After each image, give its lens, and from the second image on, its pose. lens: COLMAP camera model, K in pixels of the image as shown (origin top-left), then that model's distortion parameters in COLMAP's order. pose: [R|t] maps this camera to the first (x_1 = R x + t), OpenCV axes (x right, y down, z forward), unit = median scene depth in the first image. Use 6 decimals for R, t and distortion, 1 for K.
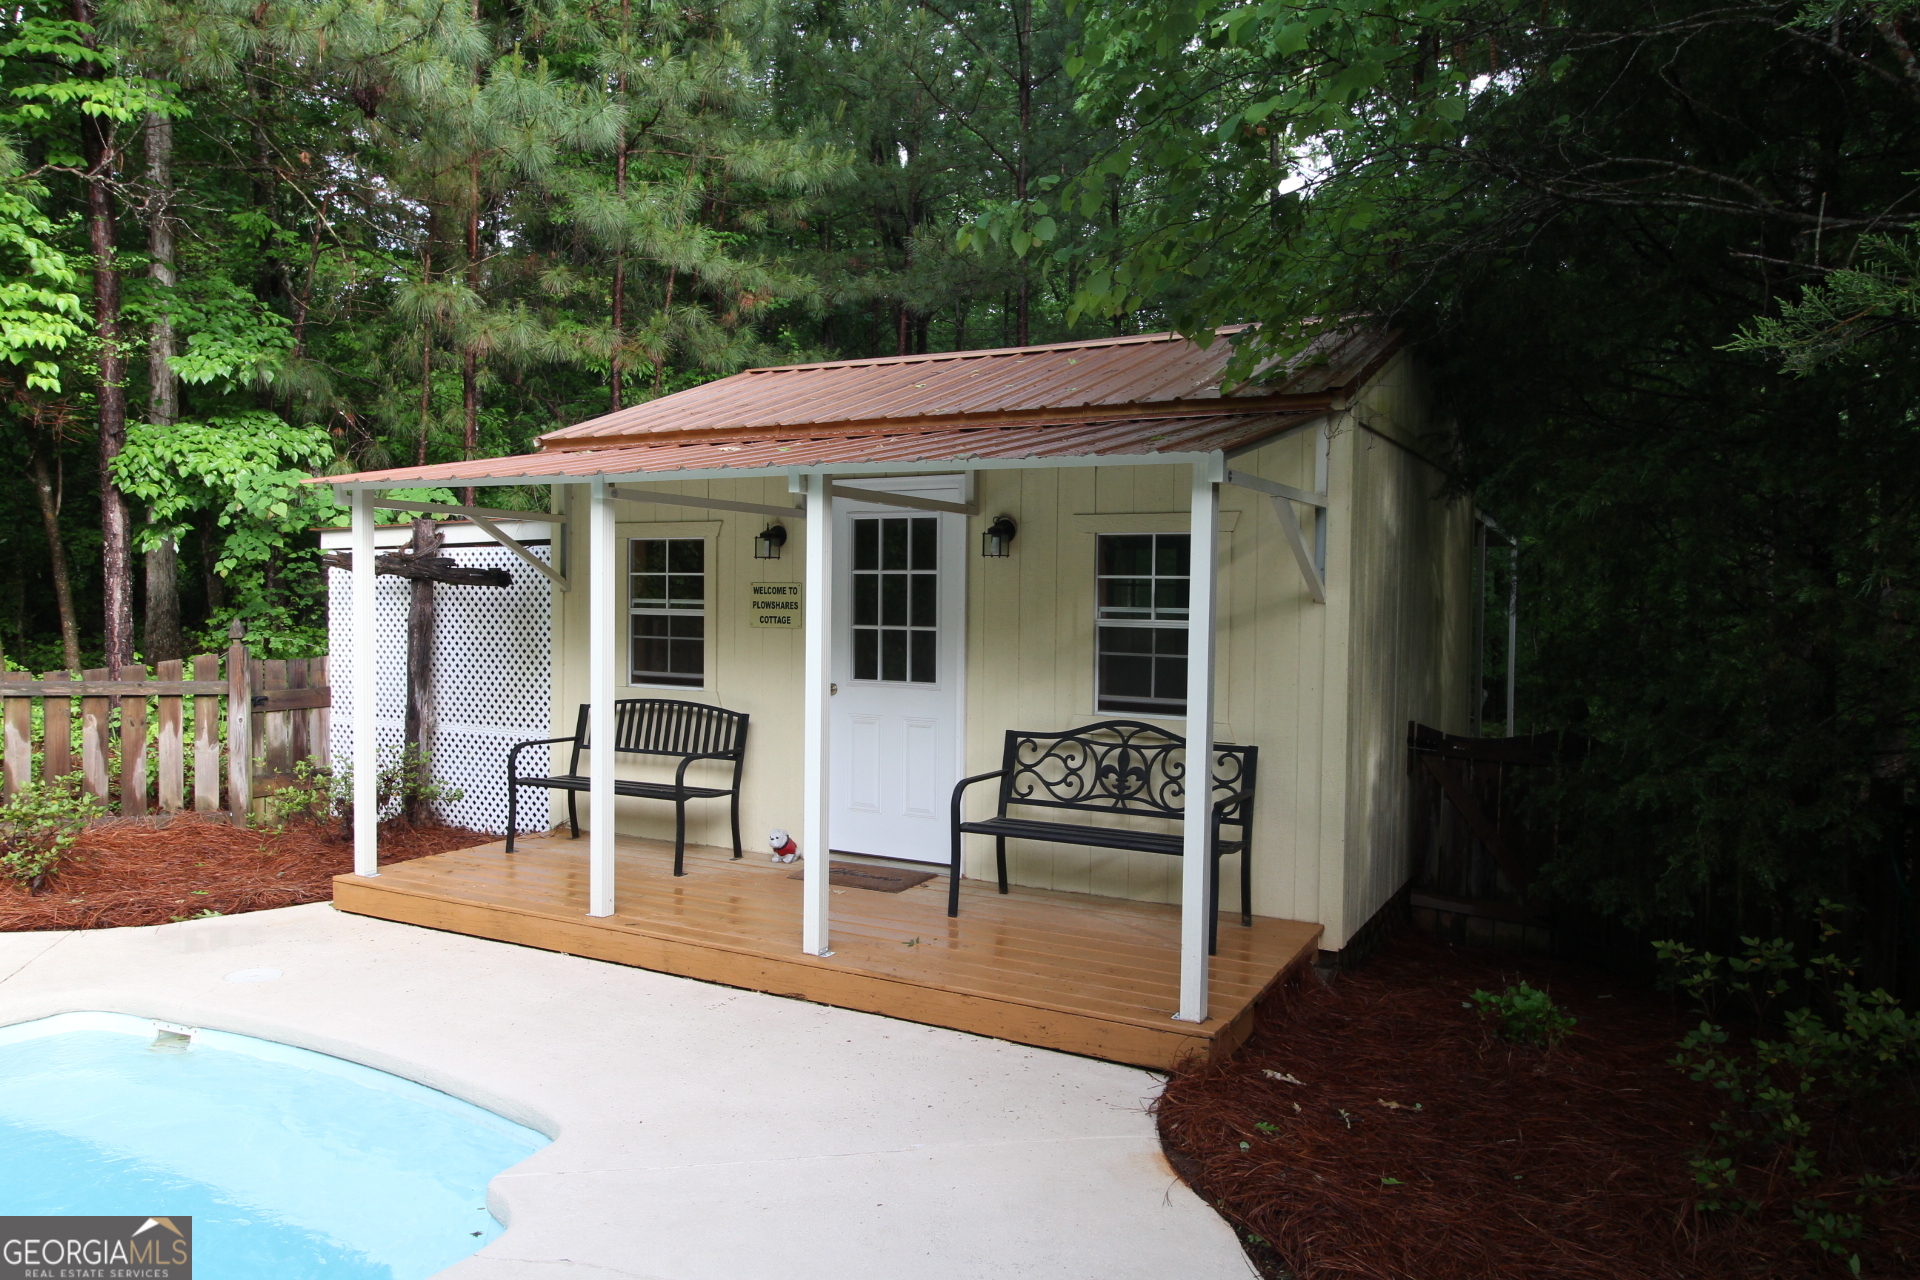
lens RADIAL K [[1318.7, 0, 958.8], [0, 1318.7, 632.6], [0, 0, 1]] dist [-0.001582, -0.000358]
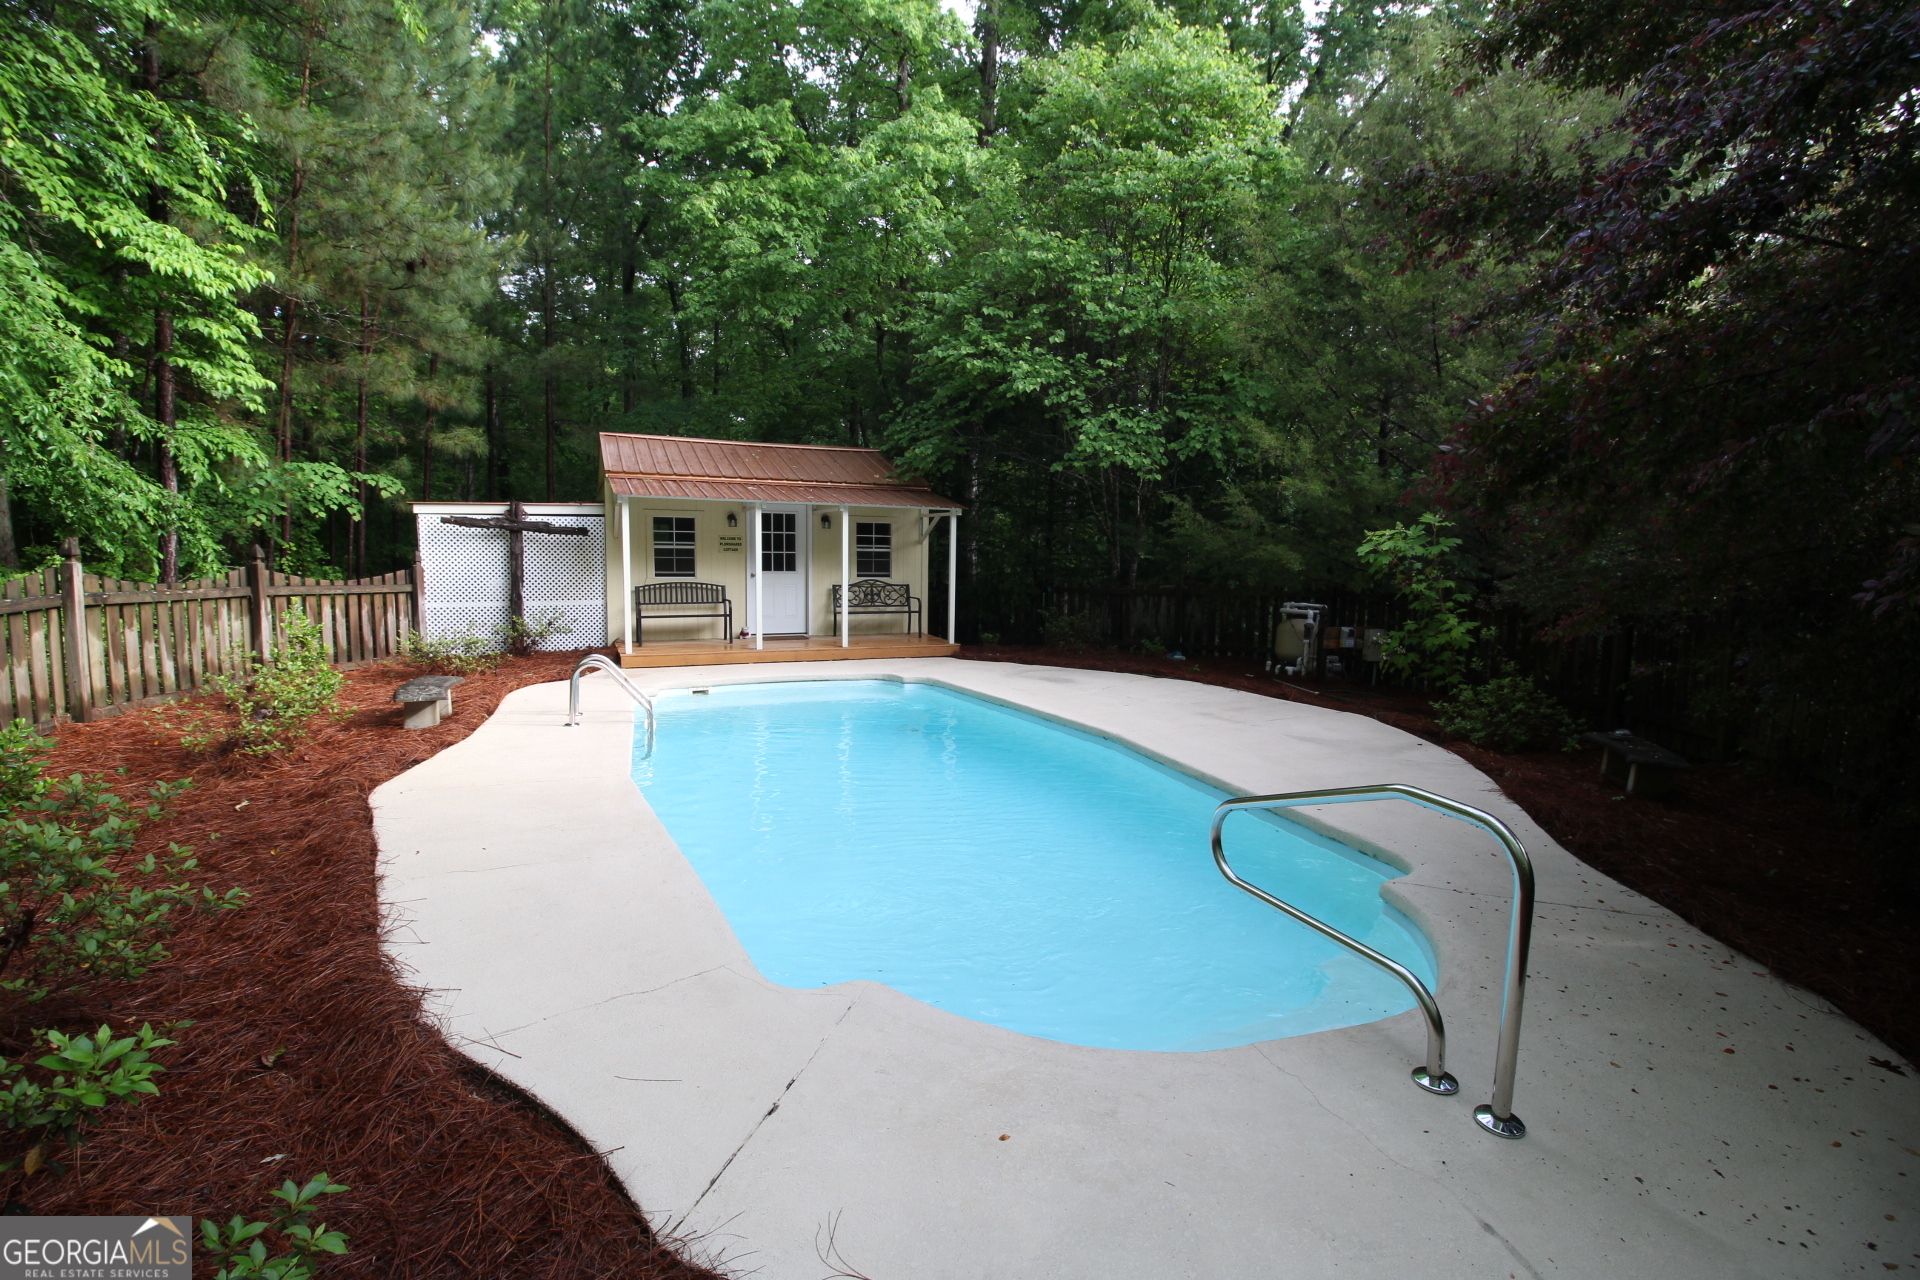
lens RADIAL K [[889.0, 0, 958.3], [0, 889.0, 639.2], [0, 0, 1]] dist [0.000738, -0.000684]
pose [[0.610983, -0.080831, 0.787506, -1.290417], [0.016603, 0.995863, 0.089336, 0.017575], [-0.791469, -0.041508, 0.609798, -0.467402]]
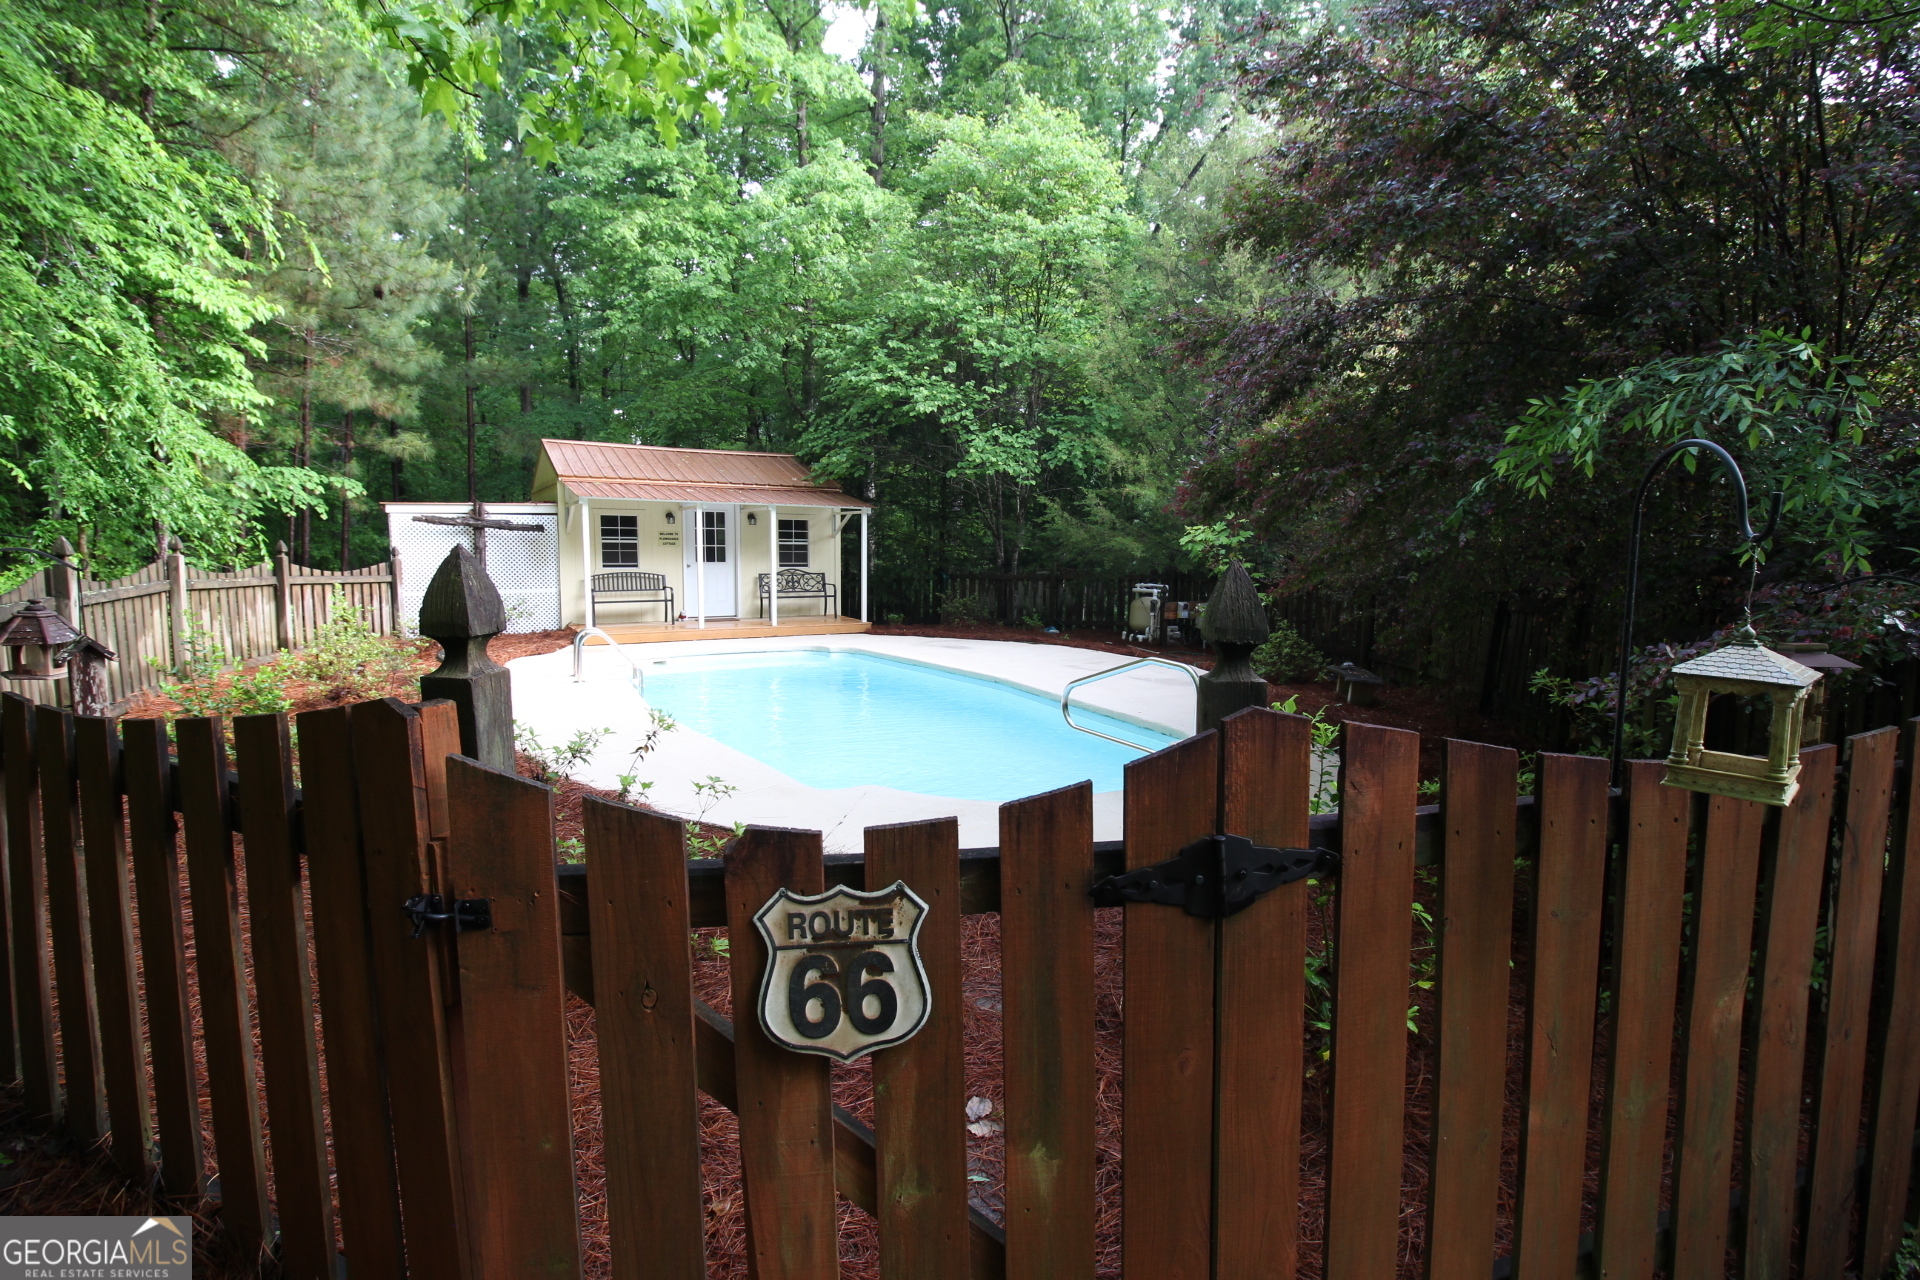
lens RADIAL K [[889.0, 0, 958.2], [0, 889.0, 638.1], [0, 0, 1]] dist [0.000738, -0.000684]
pose [[0.502161, -0.095061, 0.859533, -1.596640], [0.023554, 0.995074, 0.096291, 0.025422], [-0.864453, -0.028108, 0.501927, -0.618810]]
